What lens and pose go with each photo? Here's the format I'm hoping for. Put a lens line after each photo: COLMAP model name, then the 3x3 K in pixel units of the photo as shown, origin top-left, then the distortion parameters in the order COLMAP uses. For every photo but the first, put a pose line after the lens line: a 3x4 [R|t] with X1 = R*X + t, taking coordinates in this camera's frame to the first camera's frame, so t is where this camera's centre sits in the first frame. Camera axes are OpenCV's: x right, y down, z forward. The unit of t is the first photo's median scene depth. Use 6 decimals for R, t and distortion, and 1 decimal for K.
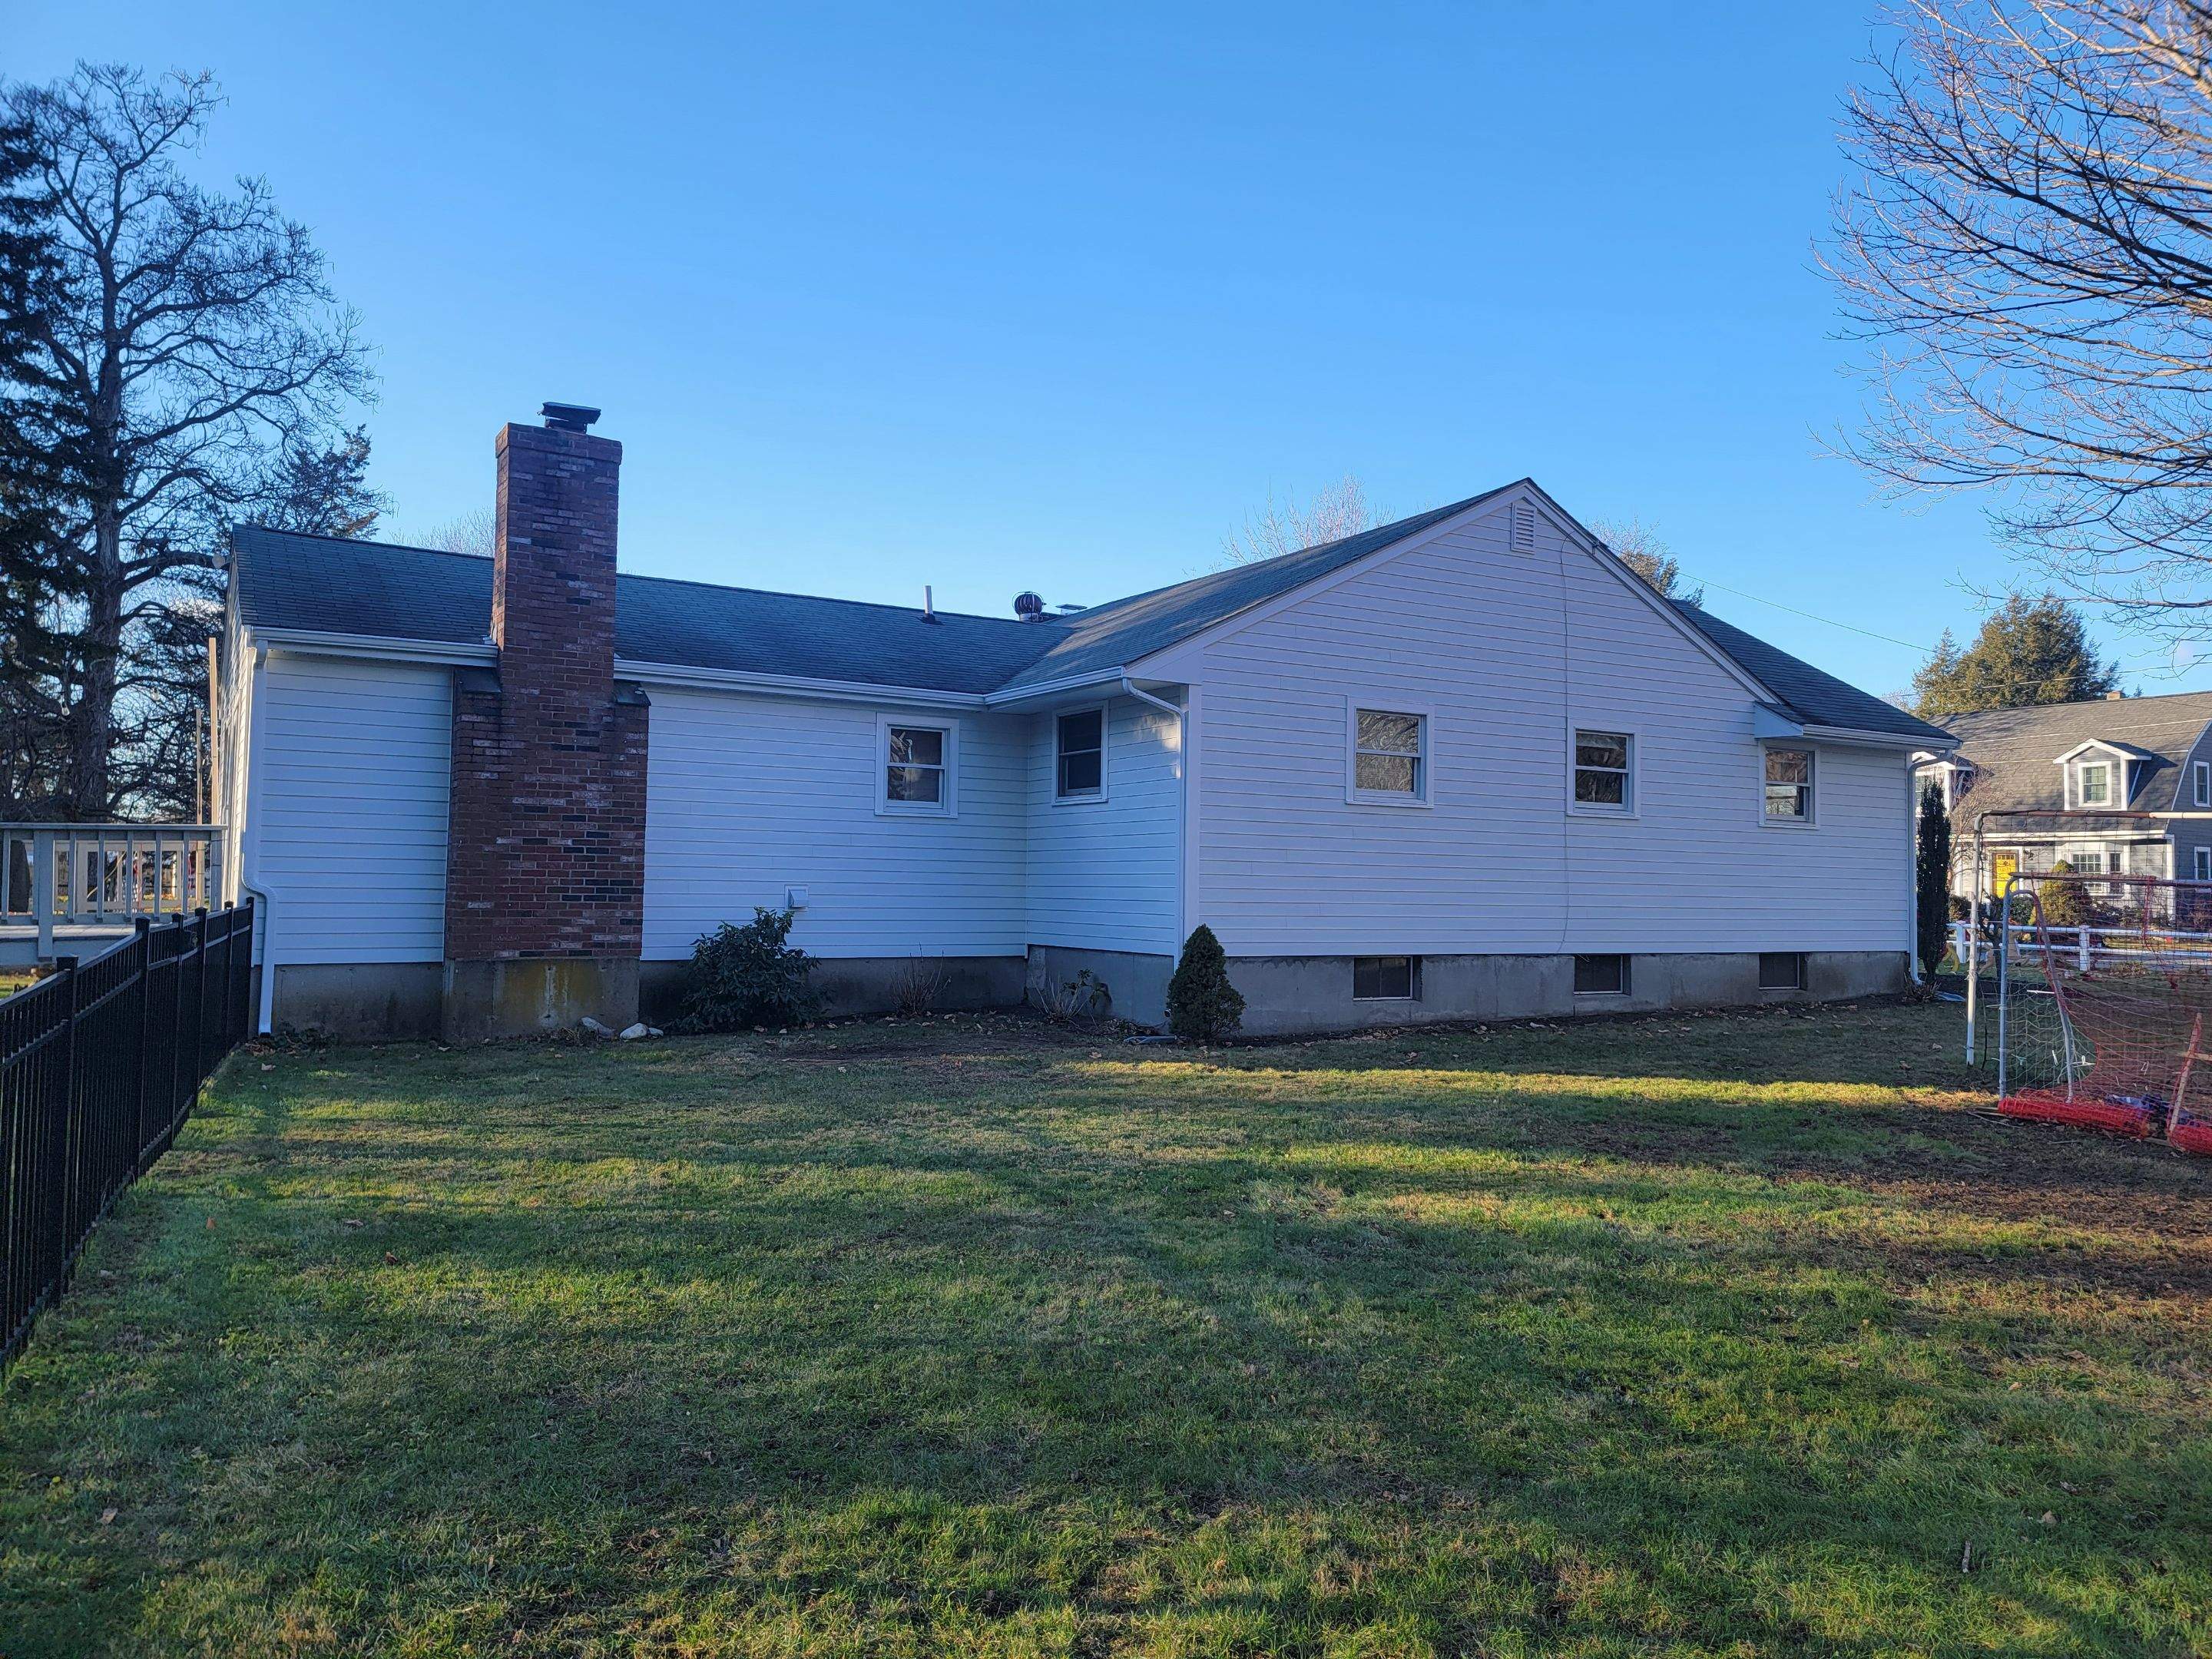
lens RADIAL K [[1529.3, 0, 1157.0], [0, 1529.3, 794.5], [0, 0, 1]] dist [0.094237, -0.069325]
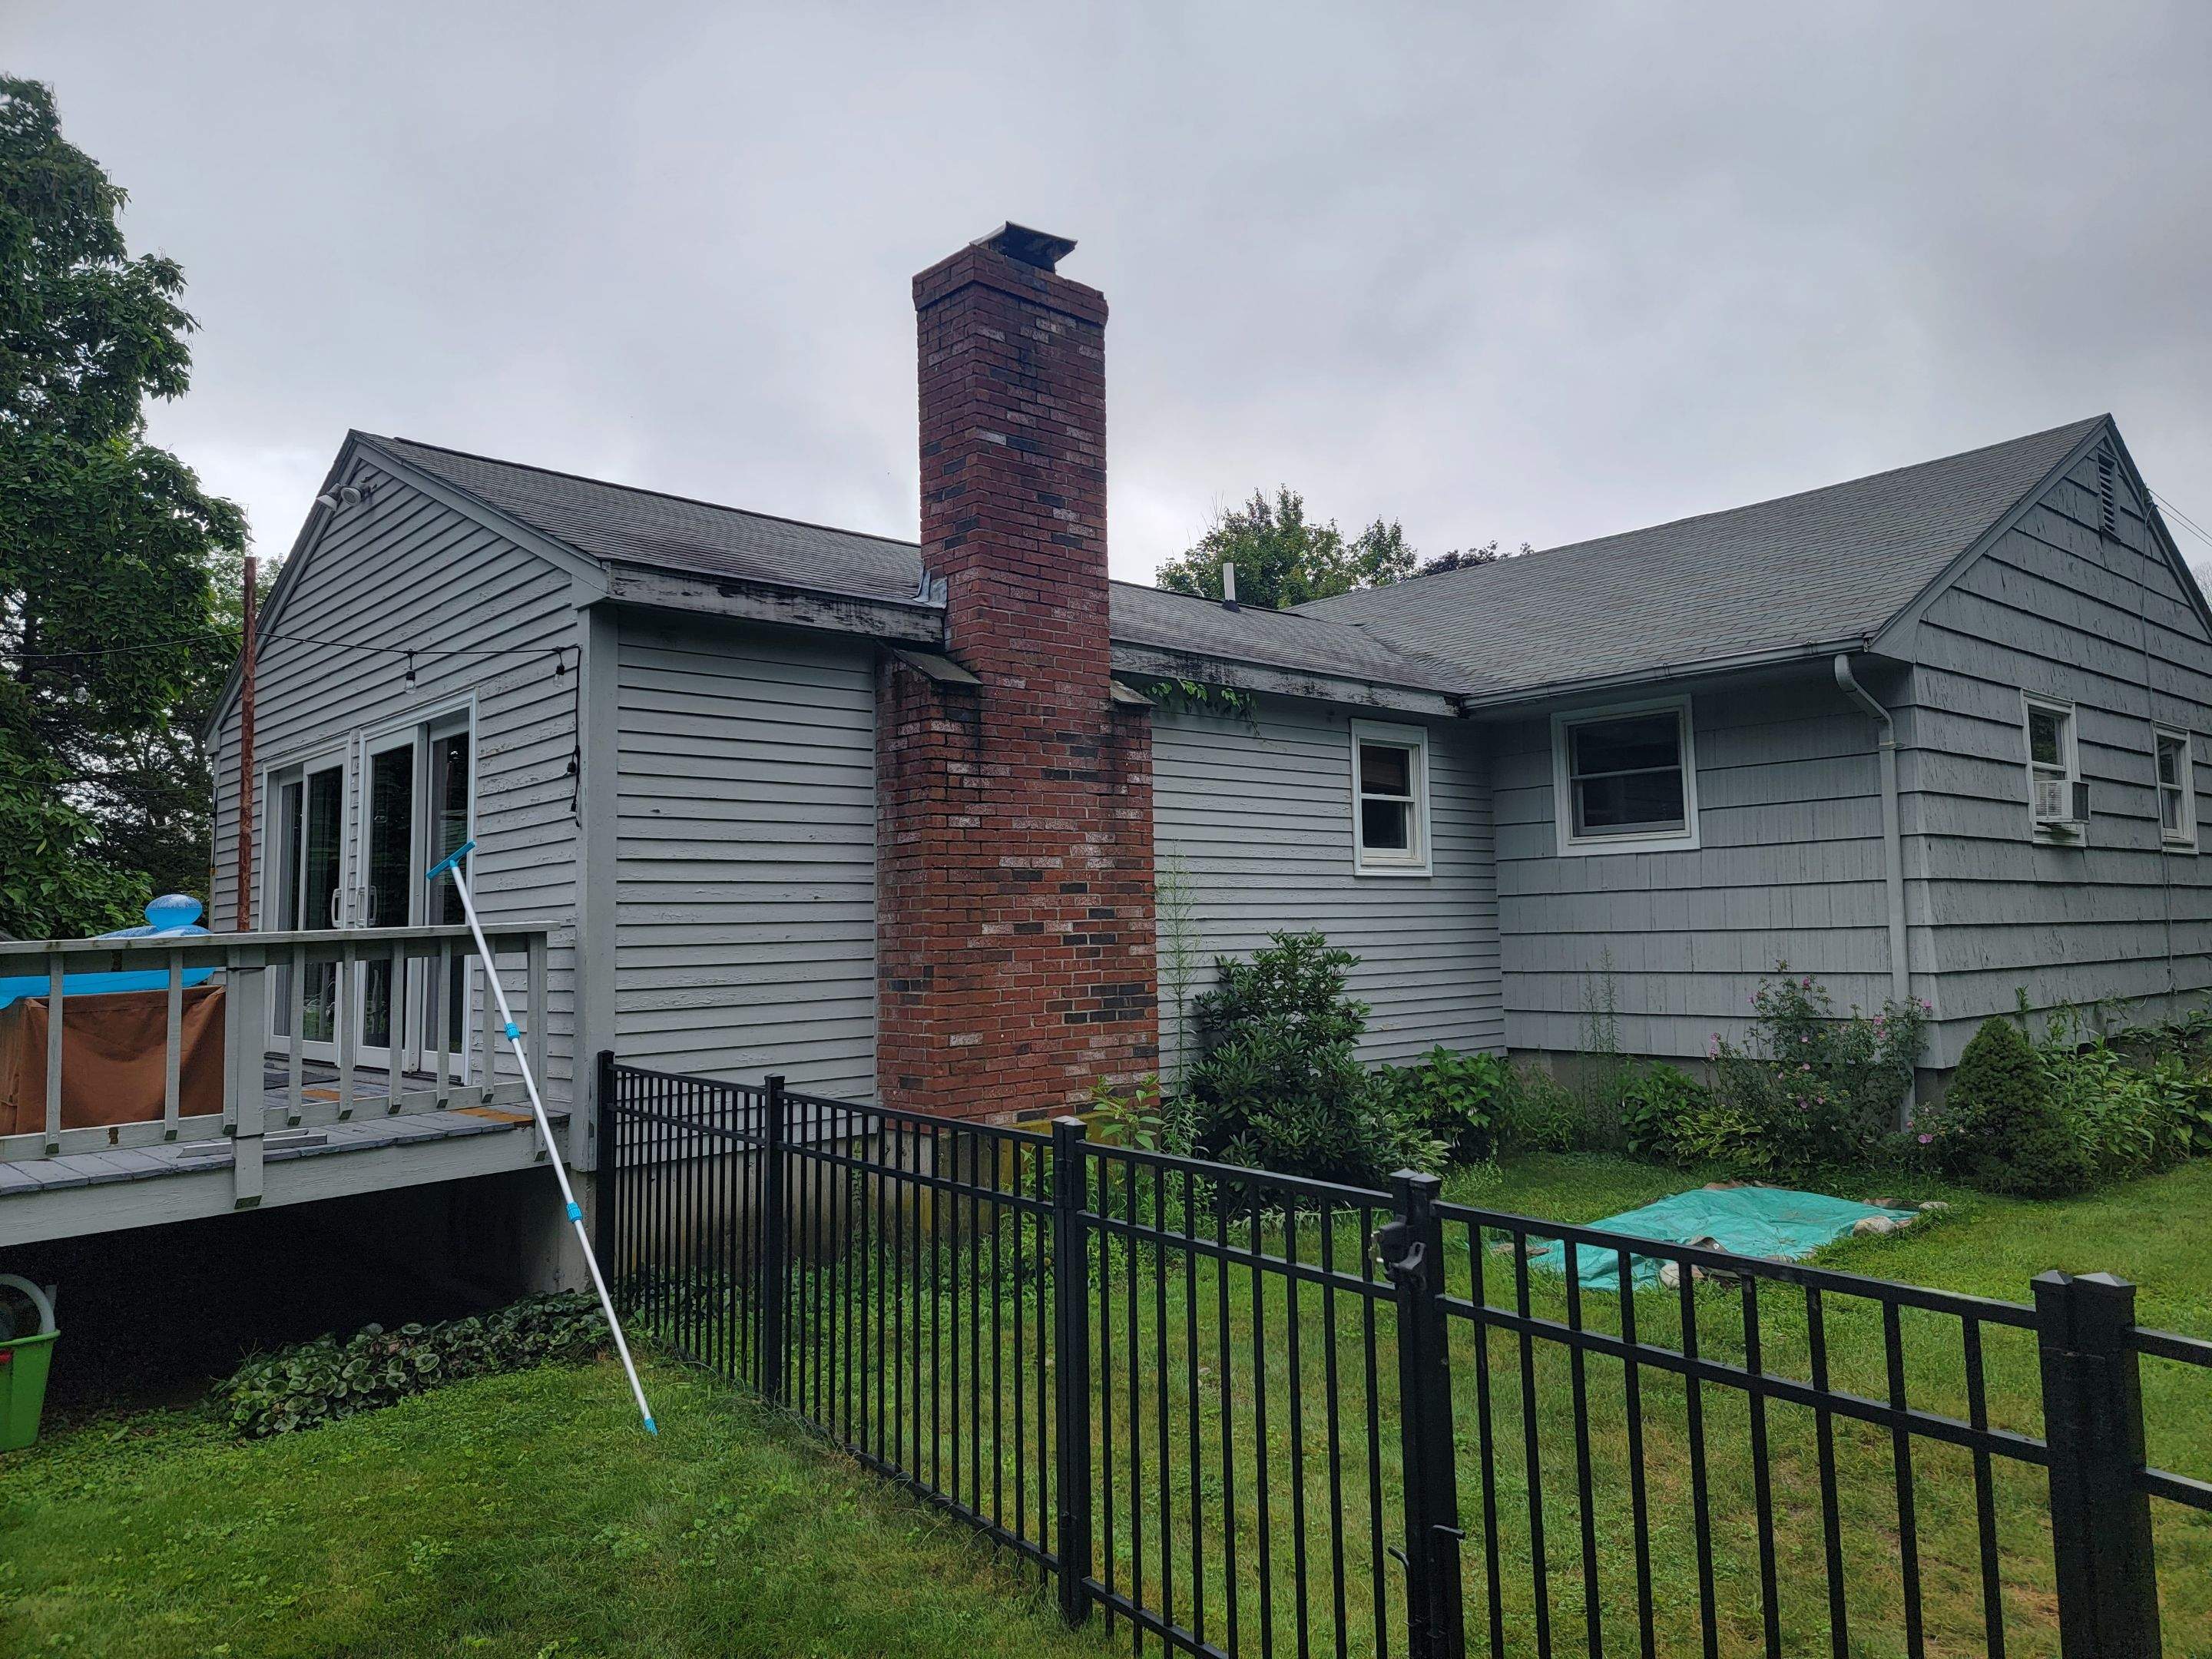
lens RADIAL K [[1529.3, 0, 1164.7], [0, 1529.3, 796.4], [0, 0, 1]] dist [0.094237, -0.069325]
pose [[0.985344, -0.028418, 0.168195, -0.443969], [0.035780, 0.998522, -0.040905, 0.004963], [-0.166784, 0.046324, 0.984905, 0.392366]]
